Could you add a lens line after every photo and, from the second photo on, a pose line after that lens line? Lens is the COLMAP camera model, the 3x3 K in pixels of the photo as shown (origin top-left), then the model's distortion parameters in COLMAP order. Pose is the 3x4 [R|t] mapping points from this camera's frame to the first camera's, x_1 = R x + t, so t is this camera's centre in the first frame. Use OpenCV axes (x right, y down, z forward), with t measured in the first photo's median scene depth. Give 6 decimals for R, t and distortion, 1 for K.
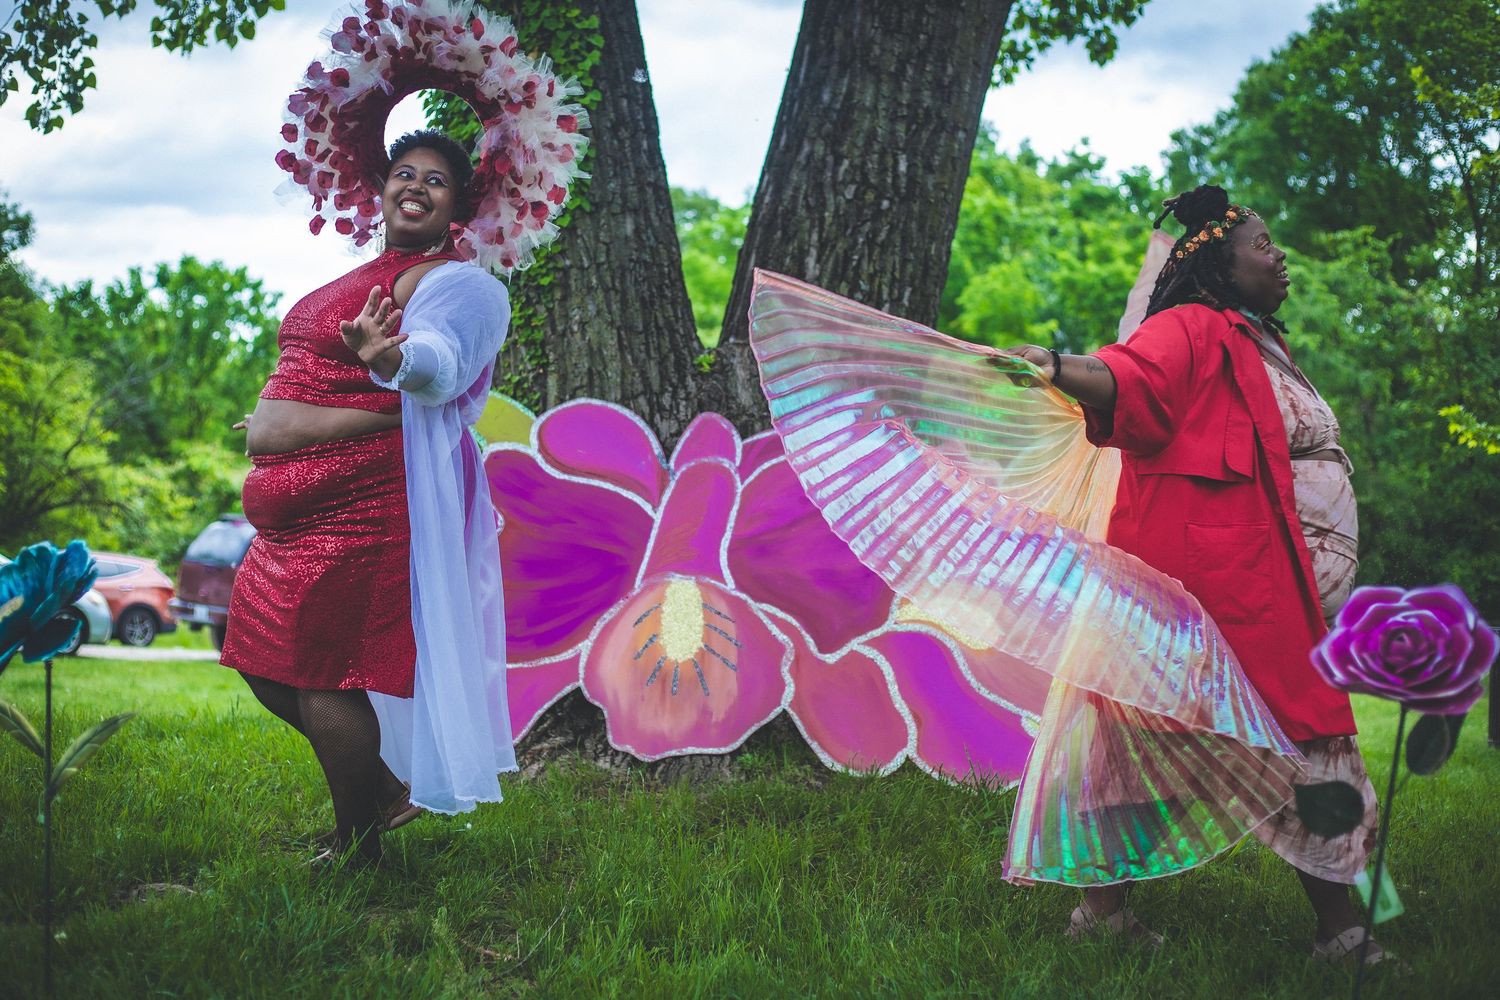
lens RADIAL K [[2171.6, 0, 750.0], [0, 2171.6, 500.0], [0, 0, 1]] dist [-0.100292, -0.029723]
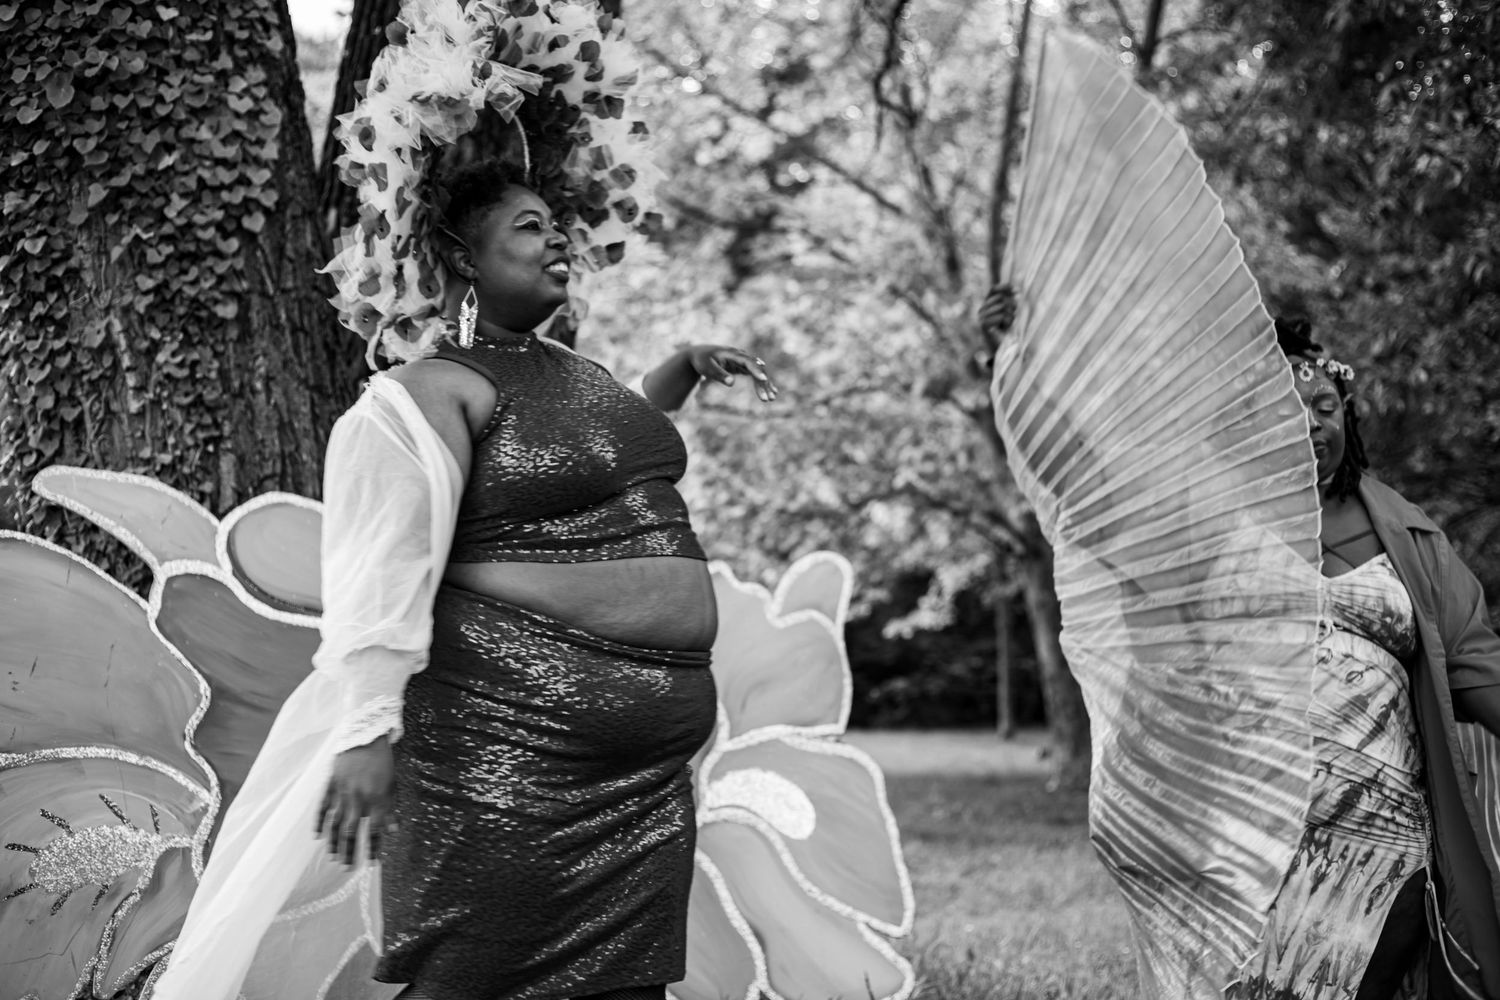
lens RADIAL K [[2171.6, 0, 750.0], [0, 2171.6, 500.0], [0, 0, 1]] dist [-0.100292, -0.029723]
pose [[0.777822, 0.022751, 0.628073, -0.359682], [-0.025353, 0.999667, -0.004813, -0.043028], [-0.627973, -0.012180, 0.778140, 0.375788]]
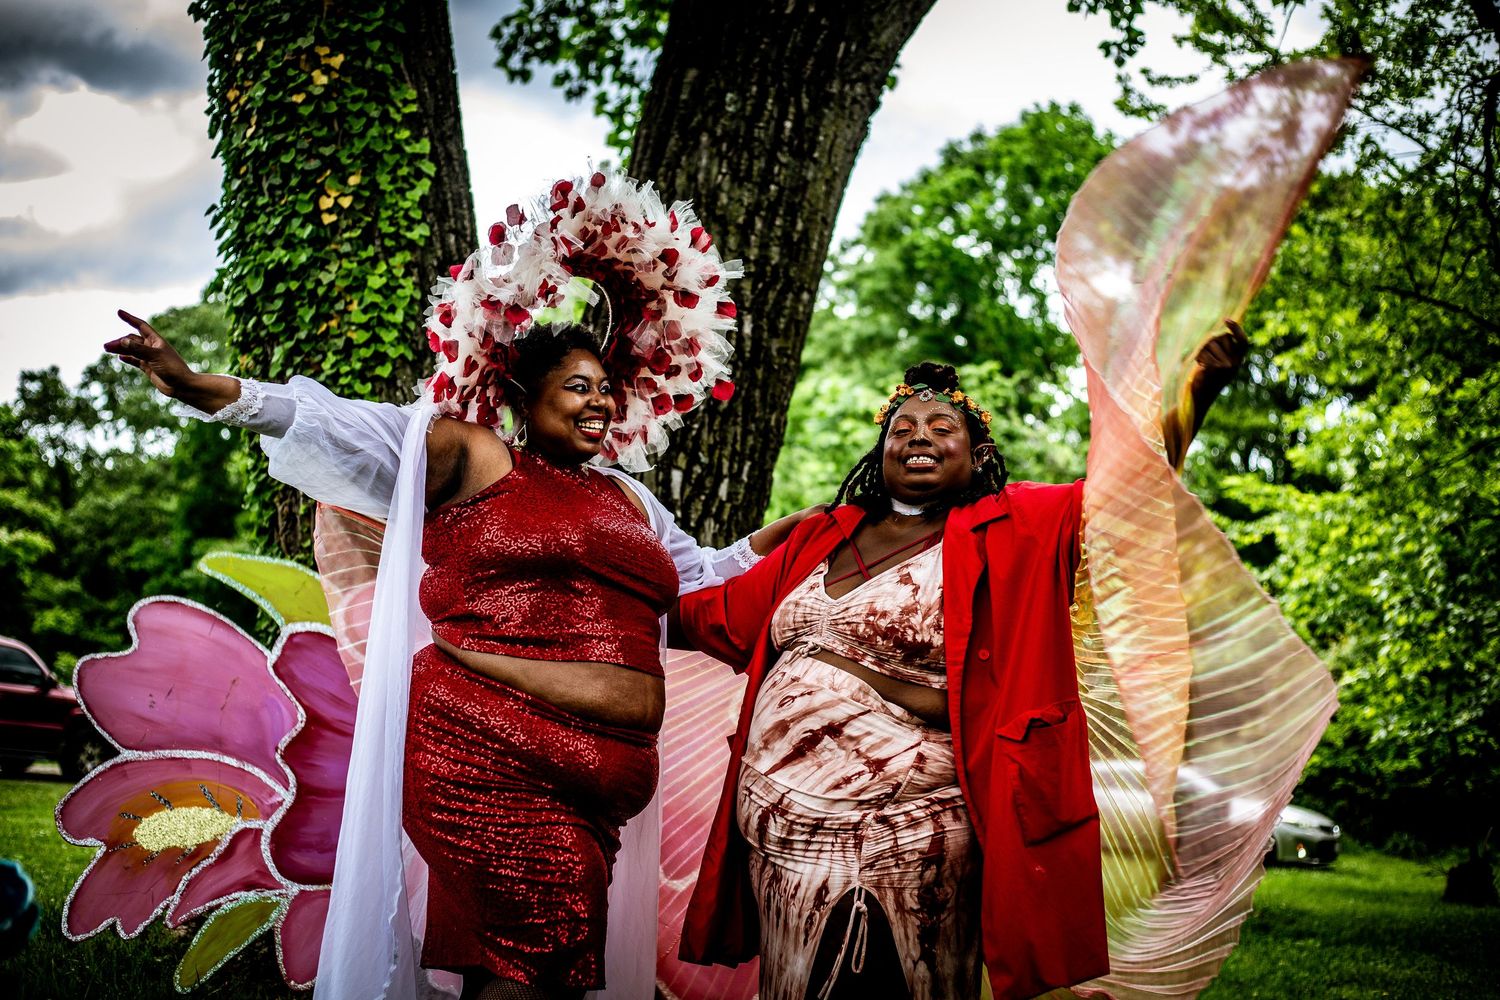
lens RADIAL K [[2171.6, 0, 750.0], [0, 2171.6, 500.0], [0, 0, 1]] dist [-0.100292, -0.029723]
pose [[0.980036, 0.049185, 0.192641, -0.101811], [-0.040301, 0.997947, -0.049770, -0.037182], [-0.194694, 0.041013, 0.980006, 0.110926]]
